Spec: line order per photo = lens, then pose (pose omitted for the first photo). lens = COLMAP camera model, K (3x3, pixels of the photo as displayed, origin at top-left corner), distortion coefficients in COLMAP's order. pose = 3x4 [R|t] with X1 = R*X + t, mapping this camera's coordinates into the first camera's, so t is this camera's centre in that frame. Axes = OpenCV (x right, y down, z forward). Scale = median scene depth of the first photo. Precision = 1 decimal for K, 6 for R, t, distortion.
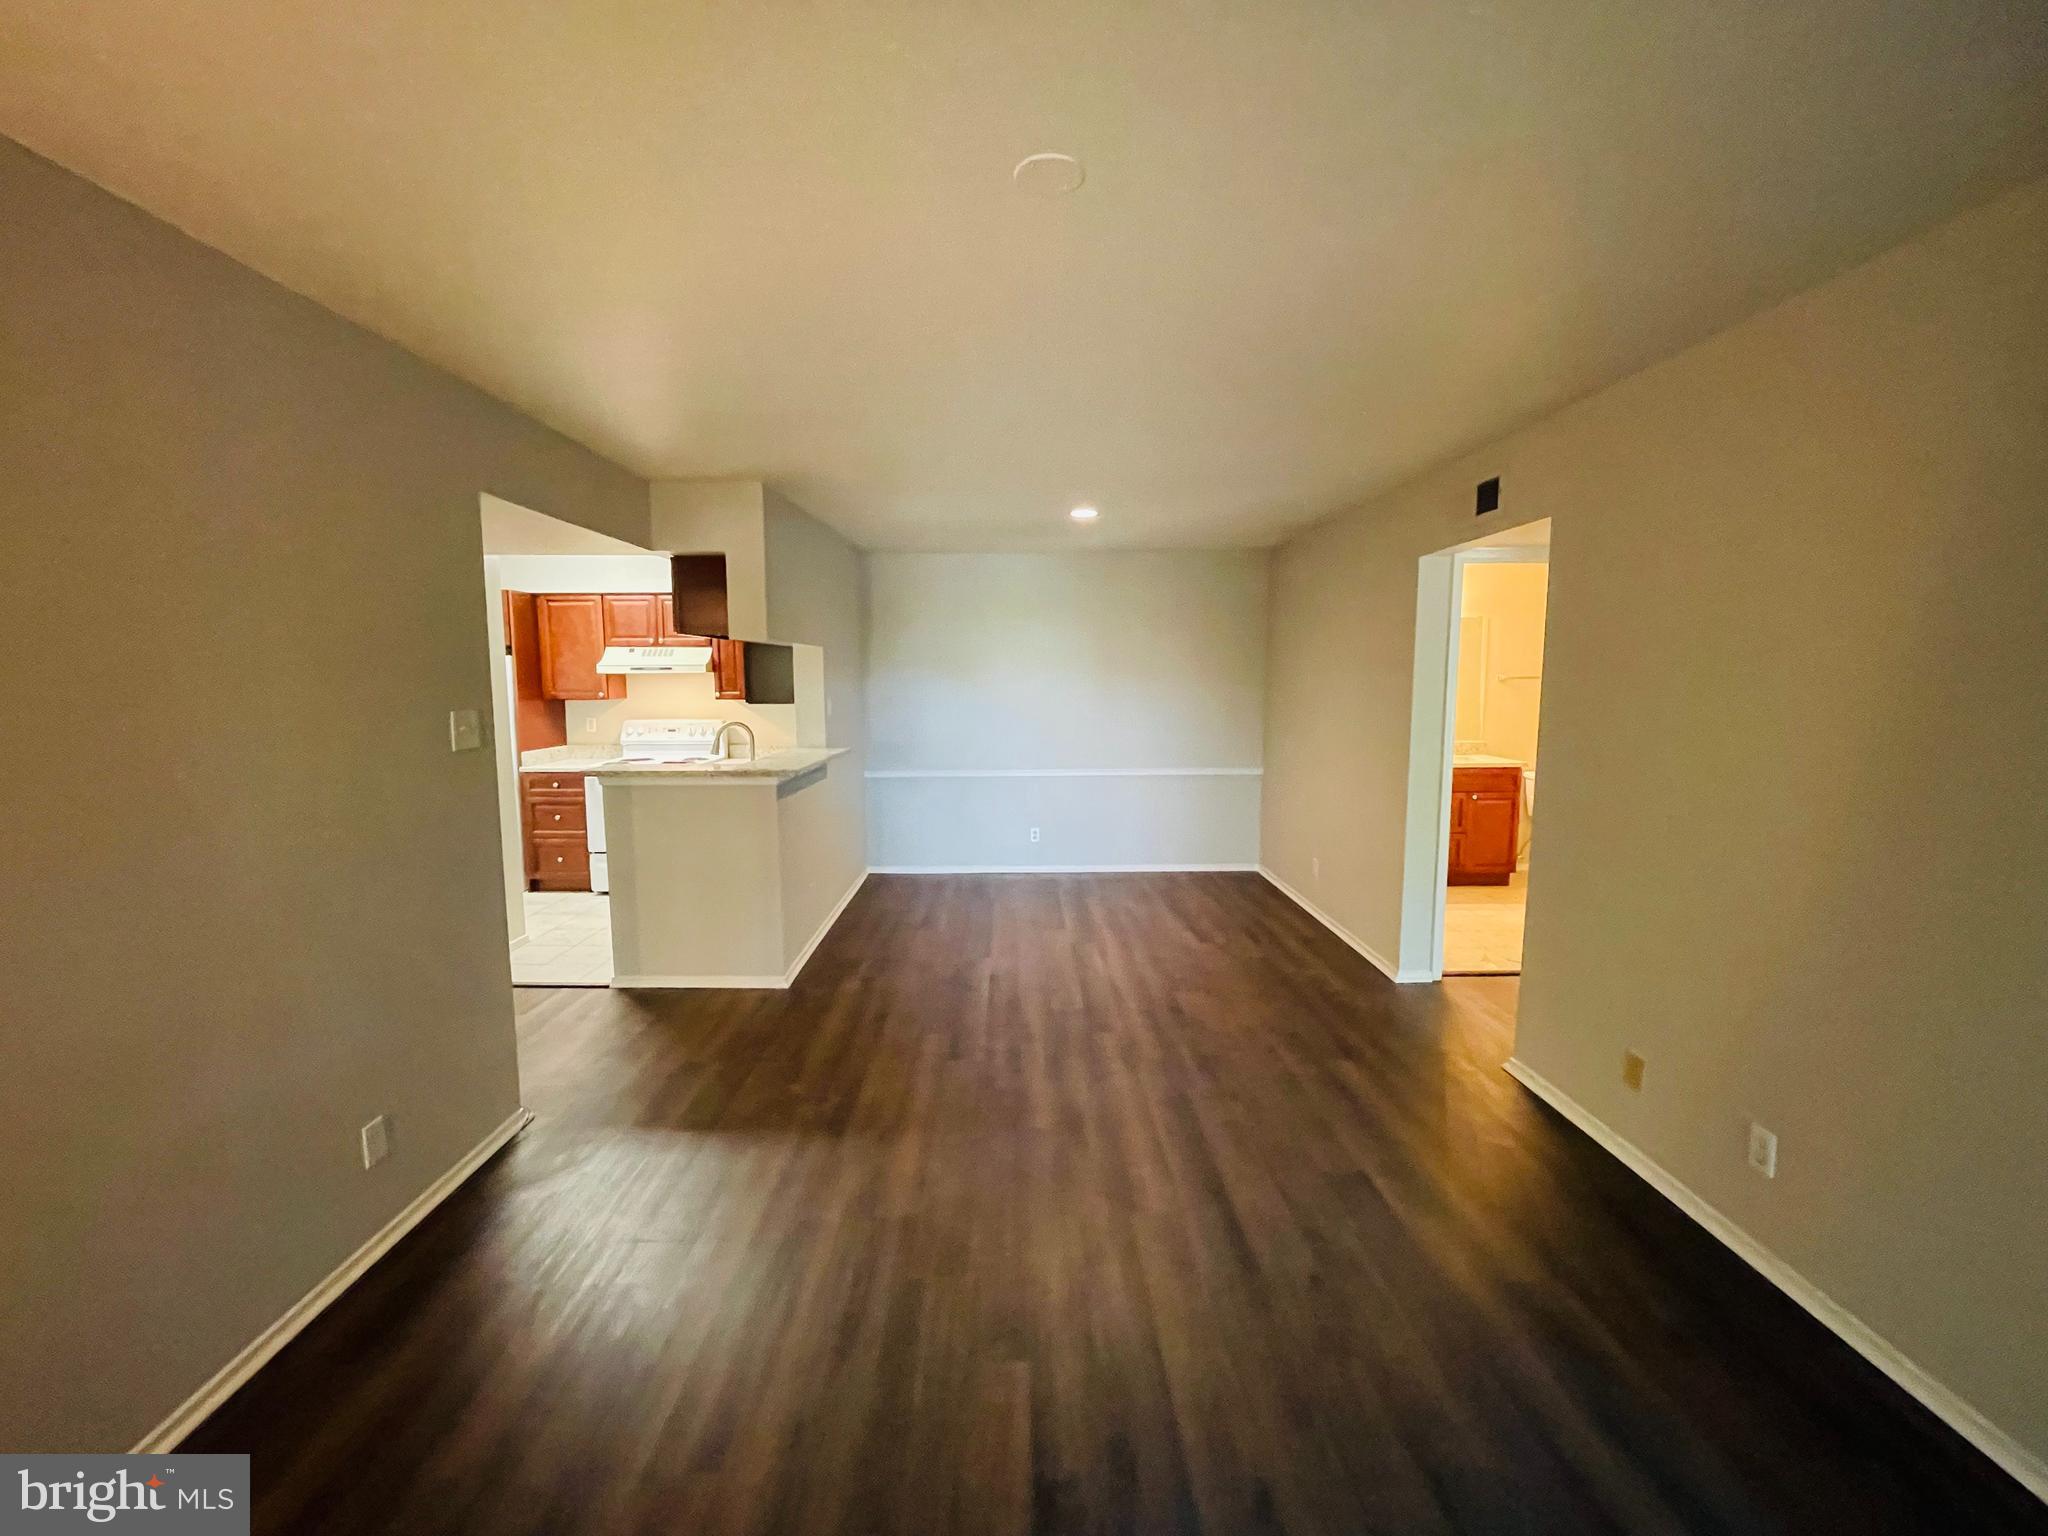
lens RADIAL K [[827.4, 0, 1020.2], [0, 827.4, 765.0], [0, 0, 1]] dist [-0.004527, -0.000259]
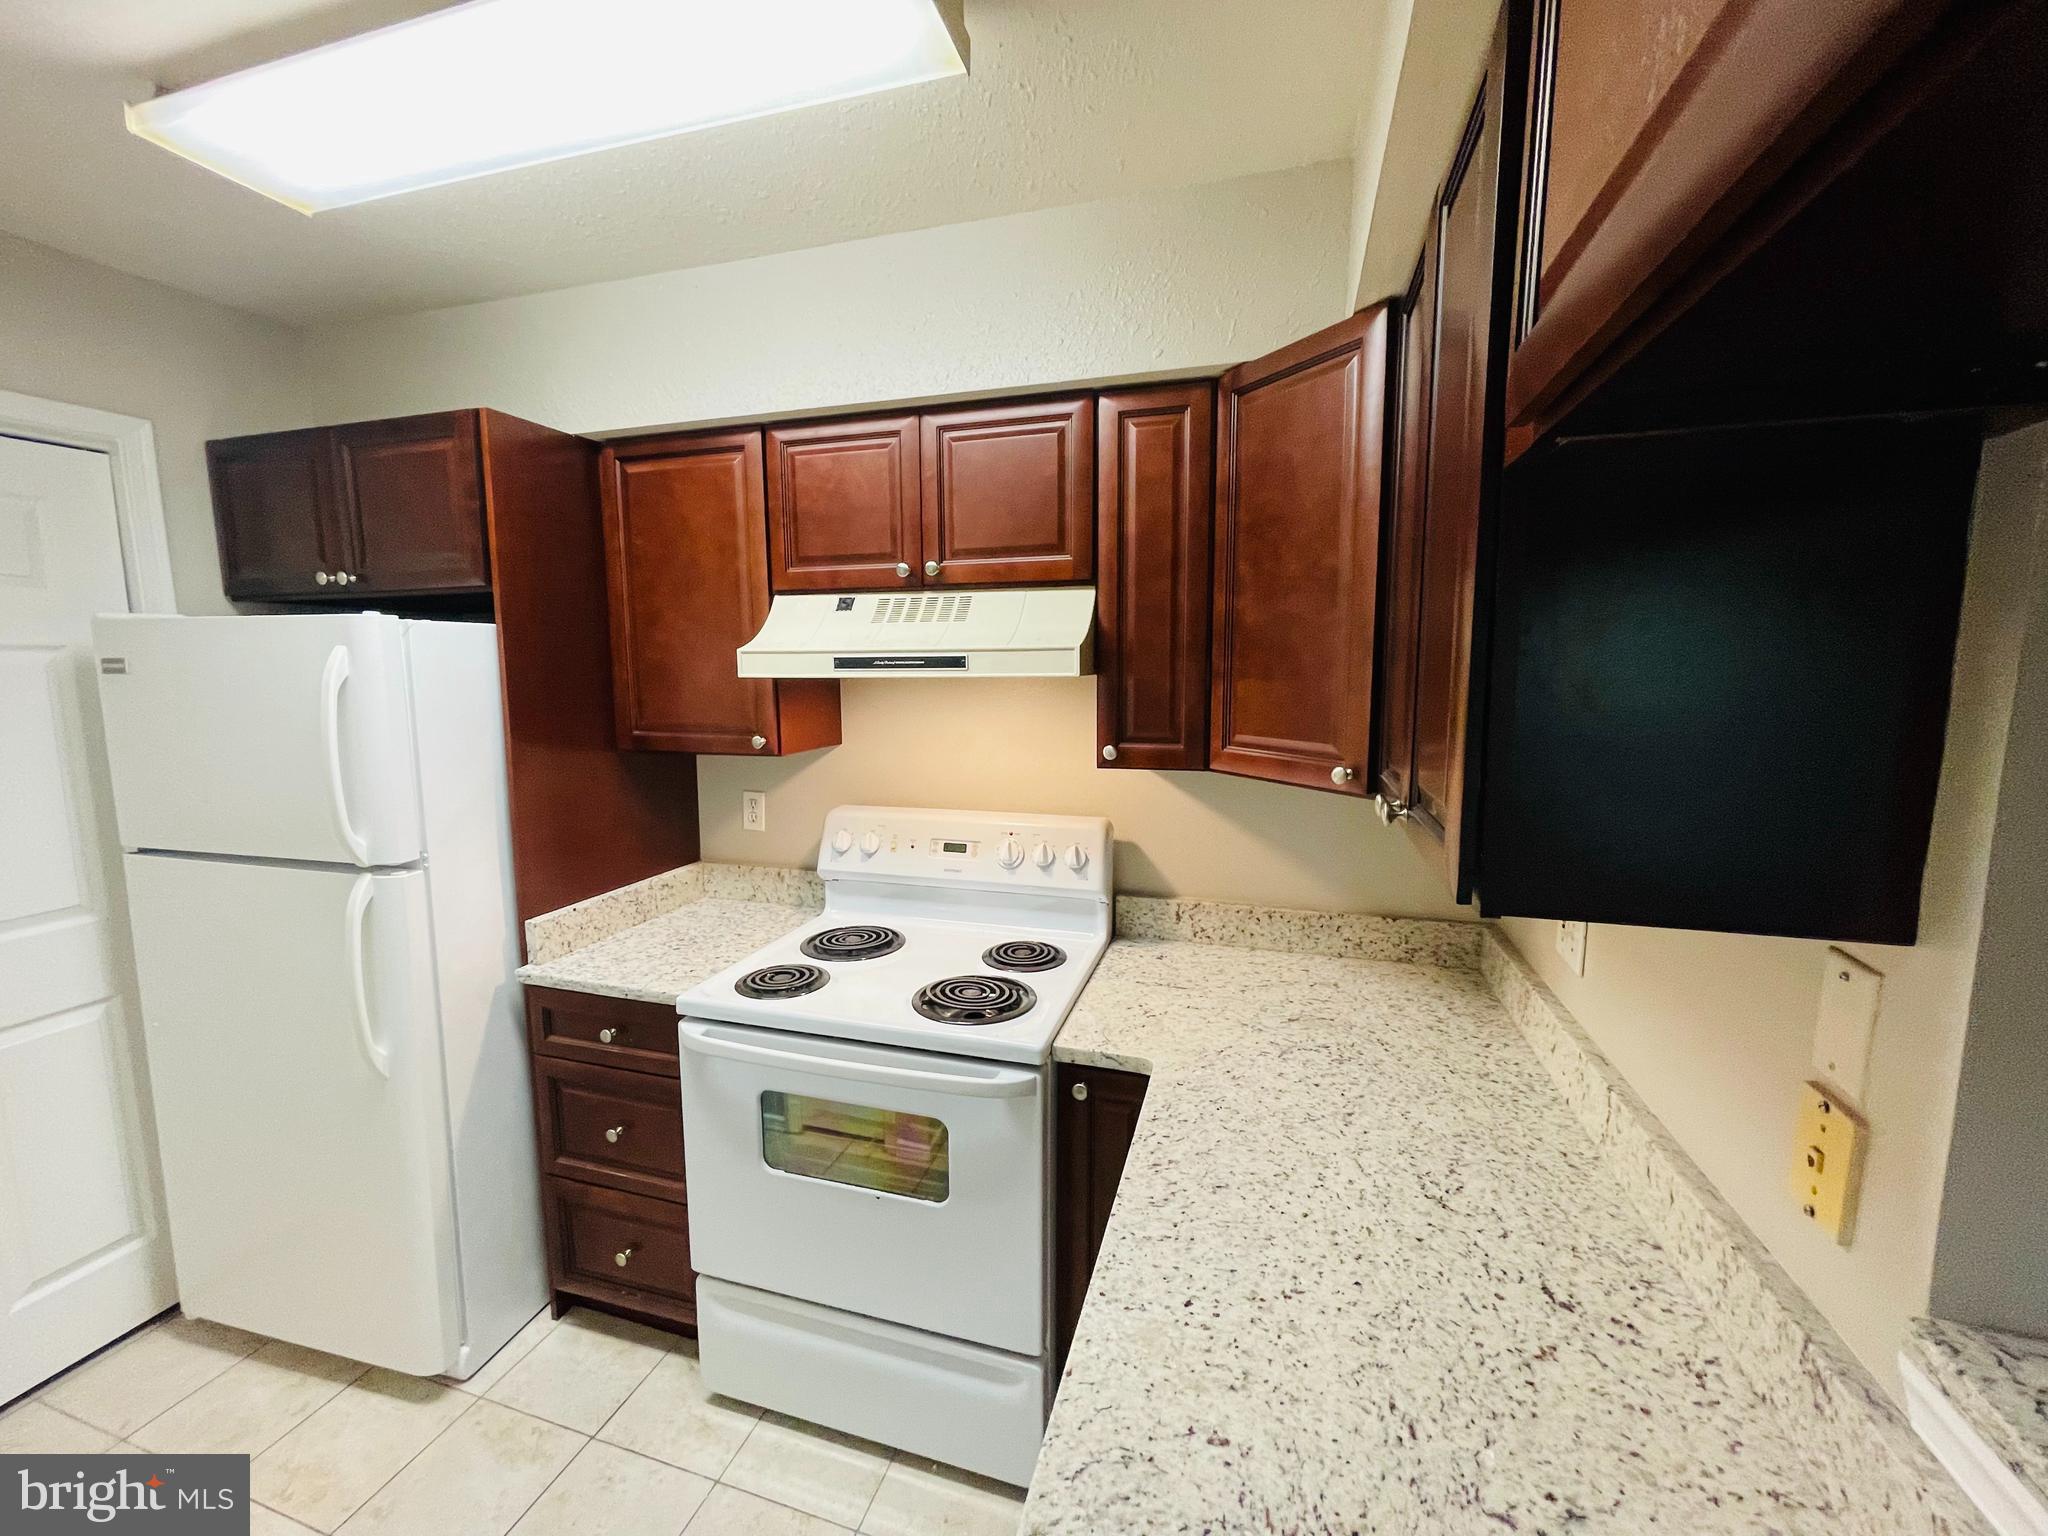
lens RADIAL K [[827.4, 0, 1018.5], [0, 827.4, 766.8], [0, 0, 1]] dist [-0.004527, -0.000259]
pose [[0.952138, 0.037610, -0.303345, -0.321924], [-0.033205, 0.999255, 0.019670, -0.088647], [0.303859, -0.008656, 0.952678, 0.747985]]
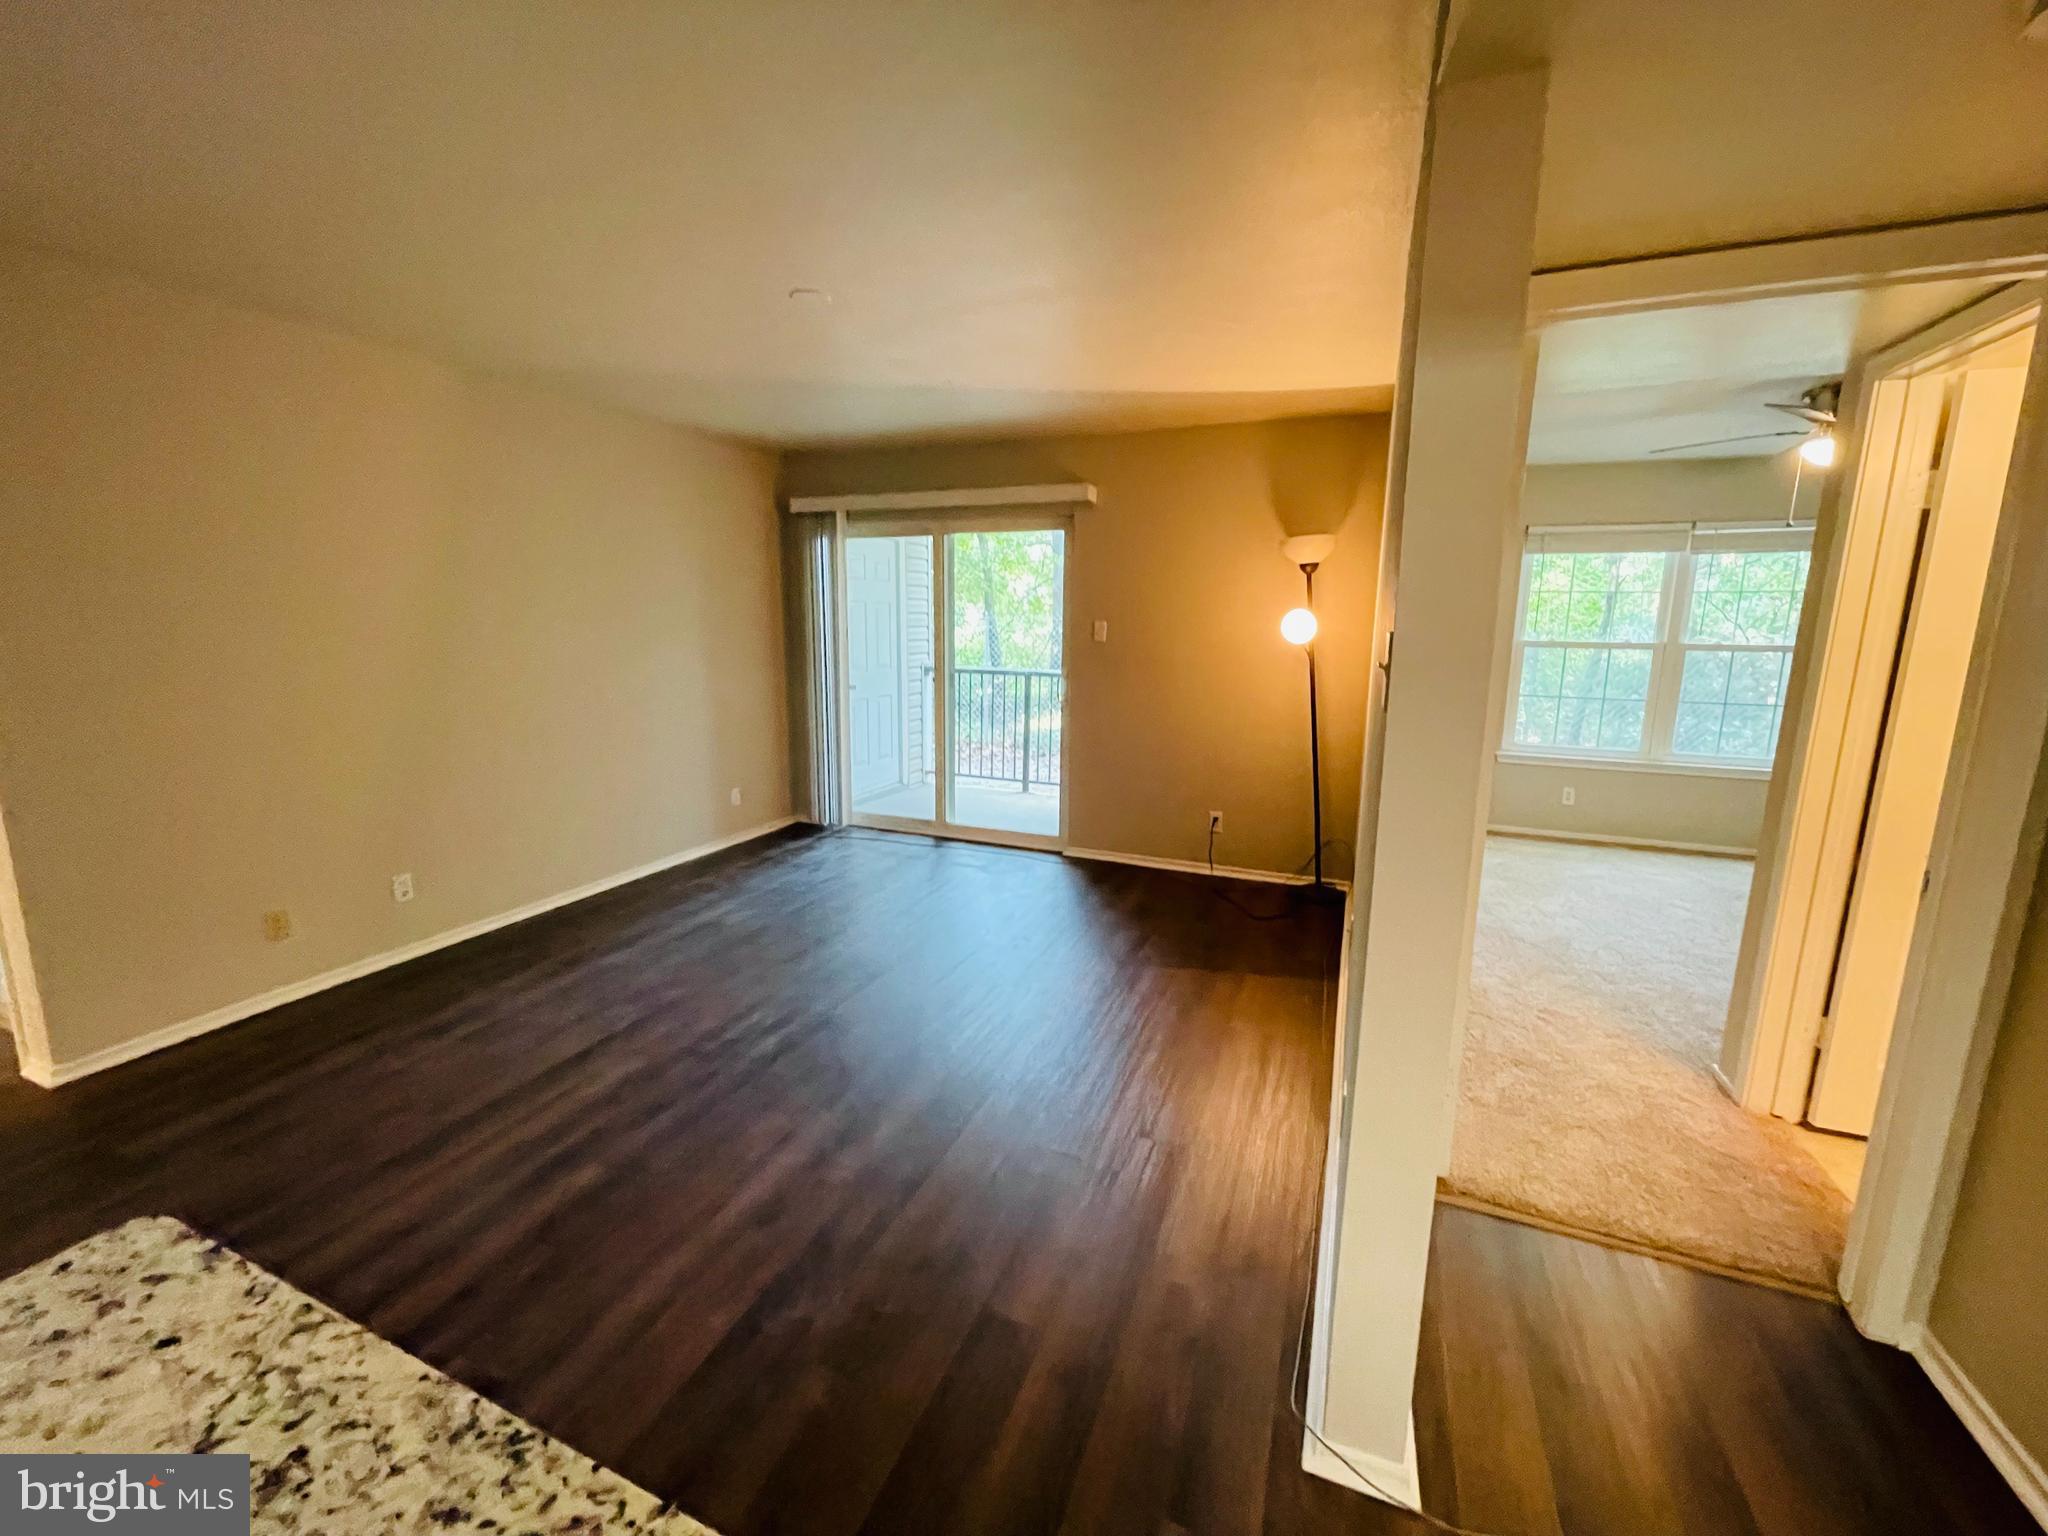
lens RADIAL K [[827.4, 0, 1014.6], [0, 827.4, 765.4], [0, 0, 1]] dist [-0.004527, -0.000259]
pose [[-0.920387, -0.075233, 0.383702, -0.295365], [0.037128, 0.960066, 0.277300, -0.061161], [-0.389241, 0.269470, -0.880839, 0.699126]]
